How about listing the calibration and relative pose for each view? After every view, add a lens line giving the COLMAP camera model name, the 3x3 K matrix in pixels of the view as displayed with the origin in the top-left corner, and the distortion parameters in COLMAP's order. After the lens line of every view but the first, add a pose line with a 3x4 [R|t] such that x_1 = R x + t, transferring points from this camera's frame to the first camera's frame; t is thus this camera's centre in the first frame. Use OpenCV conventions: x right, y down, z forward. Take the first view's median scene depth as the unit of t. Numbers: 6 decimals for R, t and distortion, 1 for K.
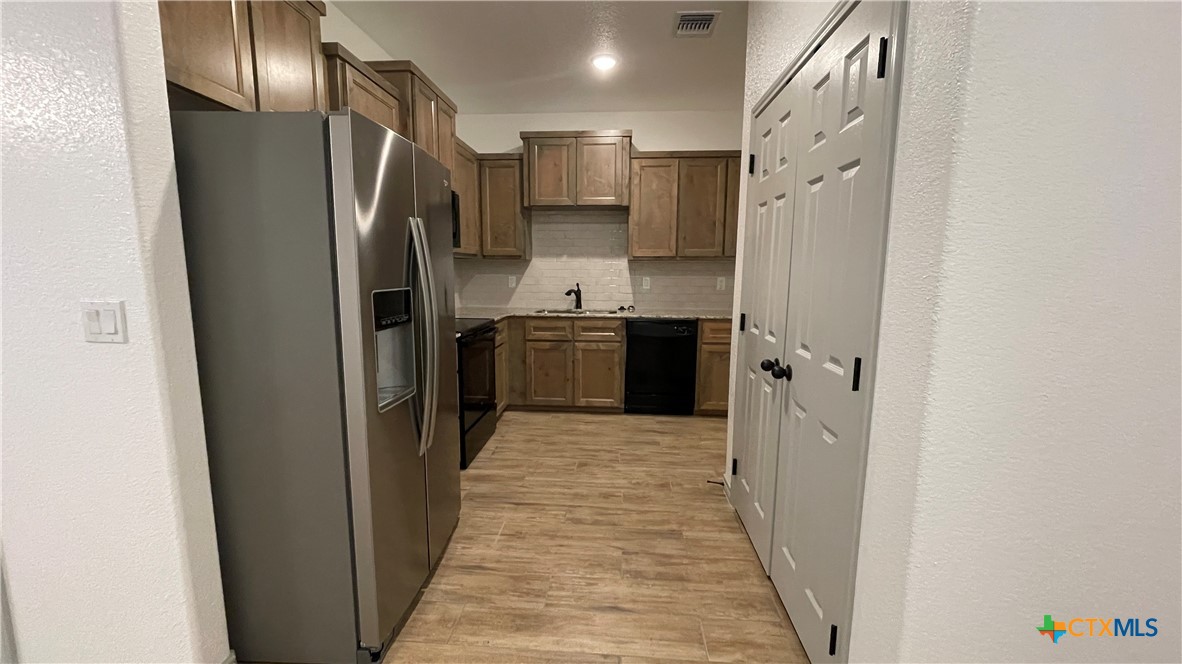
lens RADIAL K [[478.1, 0, 584.9], [0, 478.1, 334.1], [0, 0, 1]] dist [-0.002896, 0.000946]
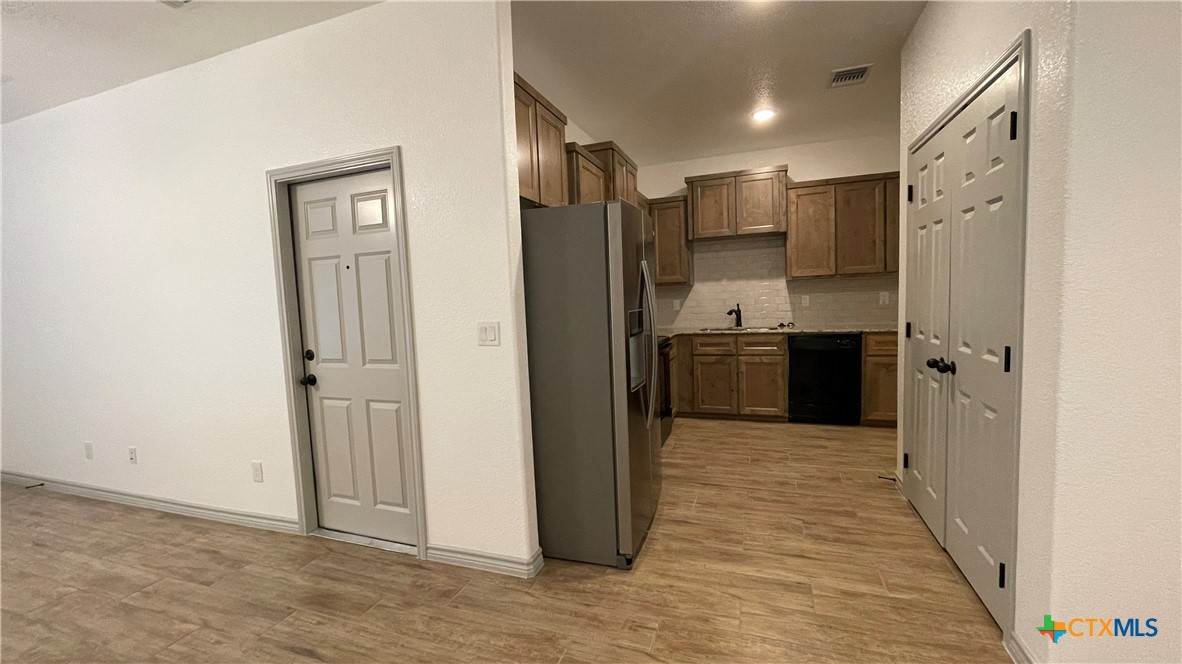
lens RADIAL K [[478.1, 0, 585.8], [0, 478.1, 333.9], [0, 0, 1]] dist [-0.002896, 0.000946]
pose [[0.960686, -0.024984, -0.276512, -0.055554], [0.010206, 0.998448, -0.054754, 0.023275], [0.277451, 0.049780, 0.959449, -0.180499]]
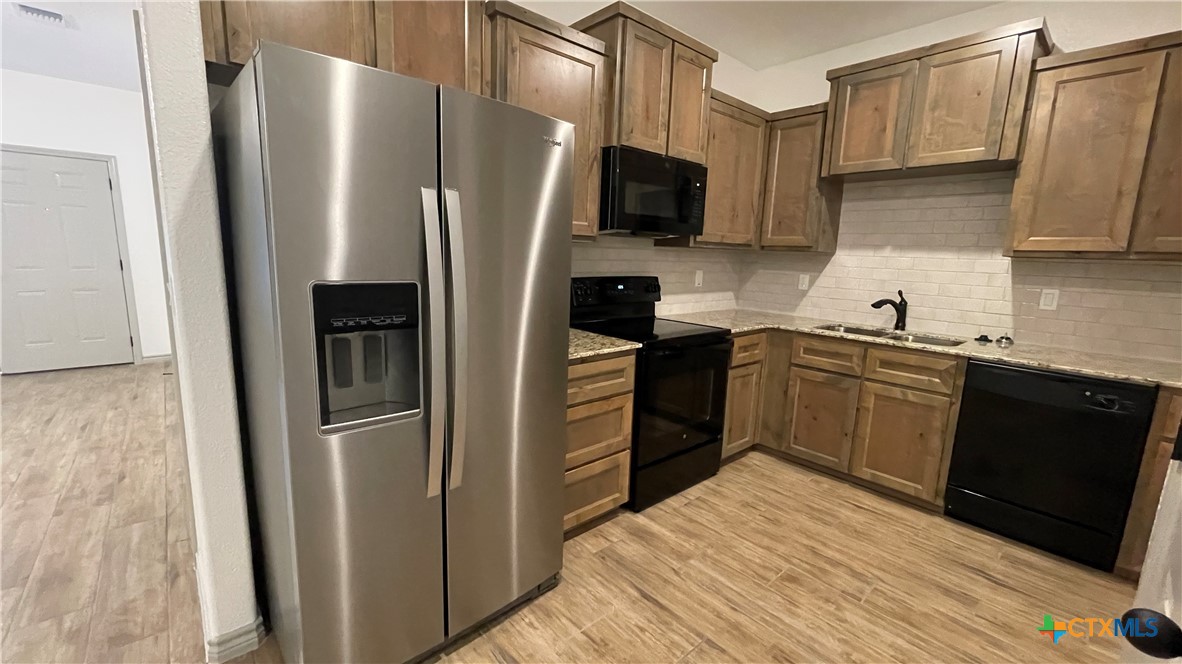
lens RADIAL K [[478.1, 0, 586.7], [0, 478.1, 333.1], [0, 0, 1]] dist [-0.002896, 0.000946]
pose [[0.713506, 0.135131, -0.687494, 0.151000], [-0.126948, 0.989918, 0.062823, -0.040646], [0.689052, 0.042451, 0.723467, 0.269707]]
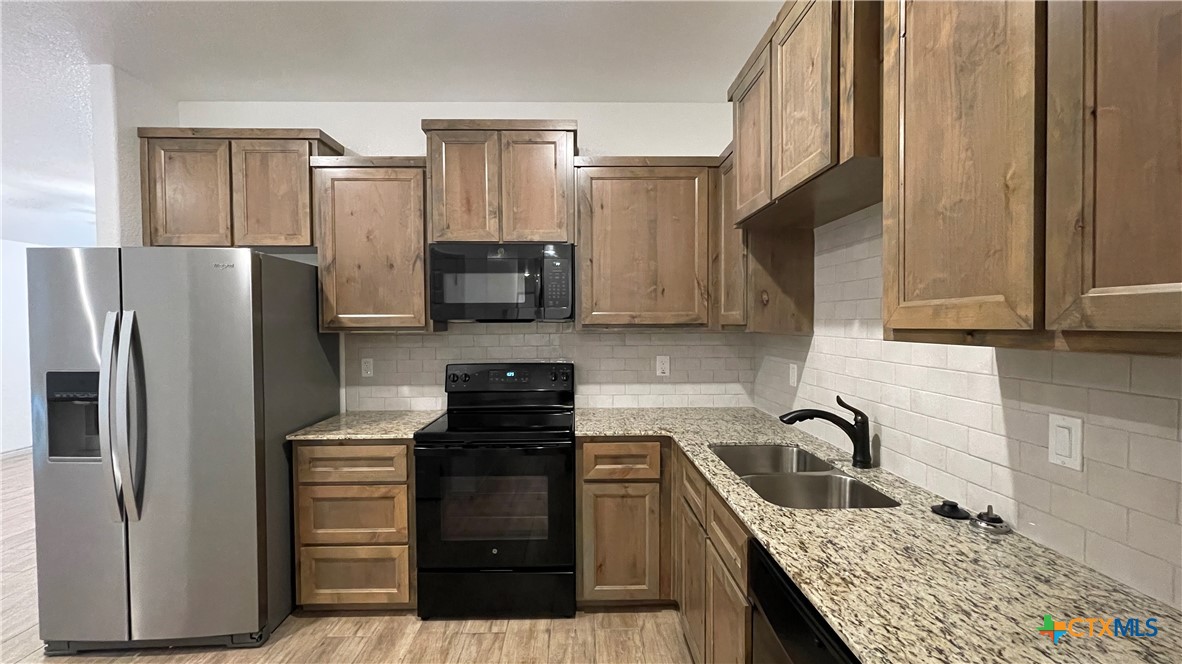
lens RADIAL K [[478.1, 0, 583.7], [0, 478.1, 333.5], [0, 0, 1]] dist [-0.002896, 0.000946]
pose [[0.092258, 0.016856, -0.995592, 0.380380], [-0.134229, 0.990941, 0.004339, -0.146429], [0.986646, 0.133237, 0.093685, 0.852403]]
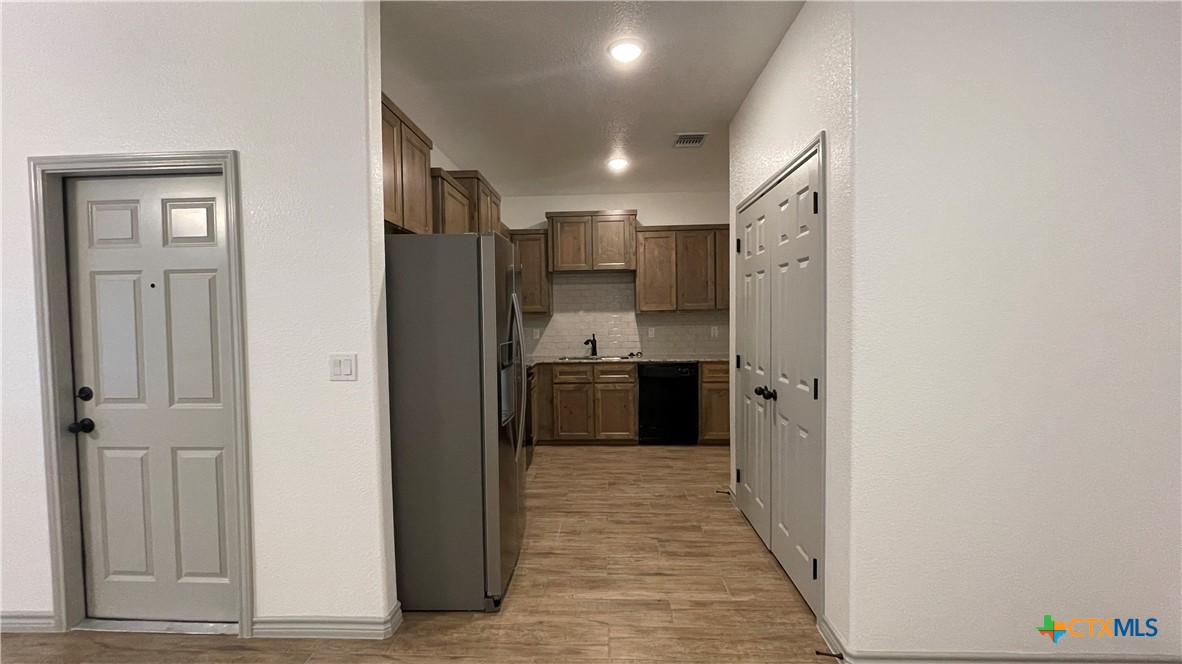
lens RADIAL K [[478.1, 0, 585.3], [0, 478.1, 334.2], [0, 0, 1]] dist [-0.002896, 0.000946]
pose [[0.999325, -0.021911, 0.029493, -0.078248], [0.024805, 0.994511, -0.101649, 0.014170], [-0.027104, 0.102312, 0.994383, -0.187180]]
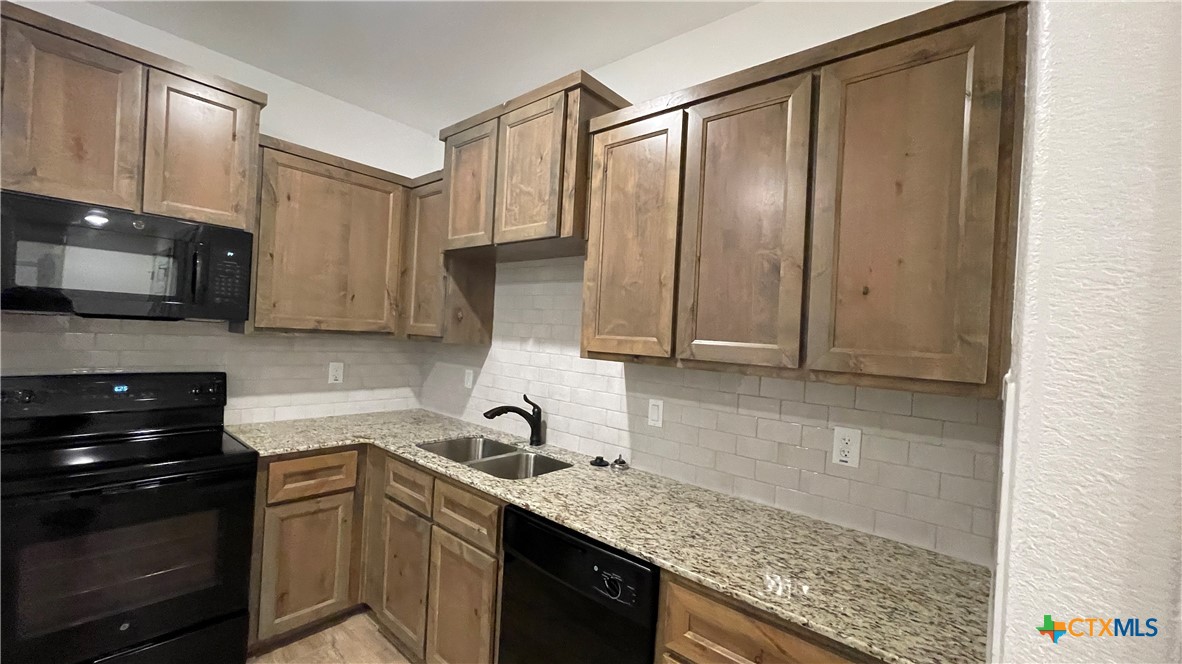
lens RADIAL K [[478.1, 0, 585.7], [0, 478.1, 333.3], [0, 0, 1]] dist [-0.002896, 0.000946]
pose [[0.798974, 0.040205, -0.600021, 0.380885], [-0.134585, 0.984409, -0.113250, -0.137662], [0.586112, 0.171238, 0.791928, 0.697819]]
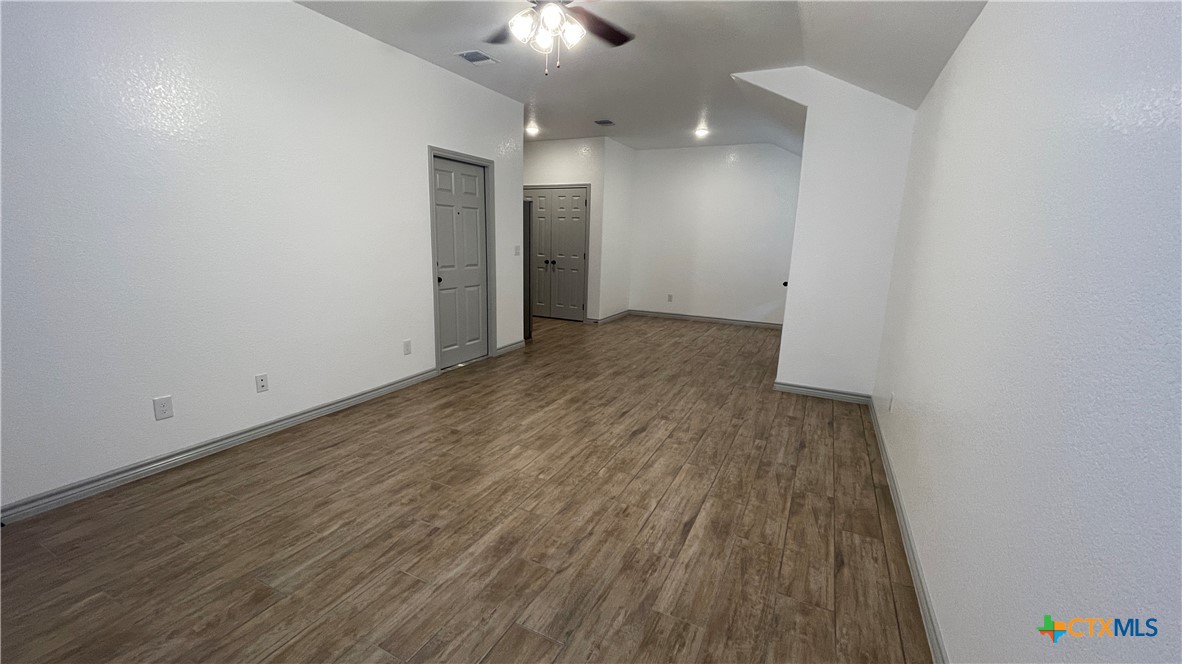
lens RADIAL K [[478.1, 0, 585.0], [0, 478.1, 327.3], [0, 0, 1]] dist [-0.002896, 0.000946]
pose [[0.379482, -0.170937, 0.909271, -1.503676], [0.107653, 0.984267, 0.140107, 0.038291], [-0.918915, 0.044717, 0.391913, -0.383254]]
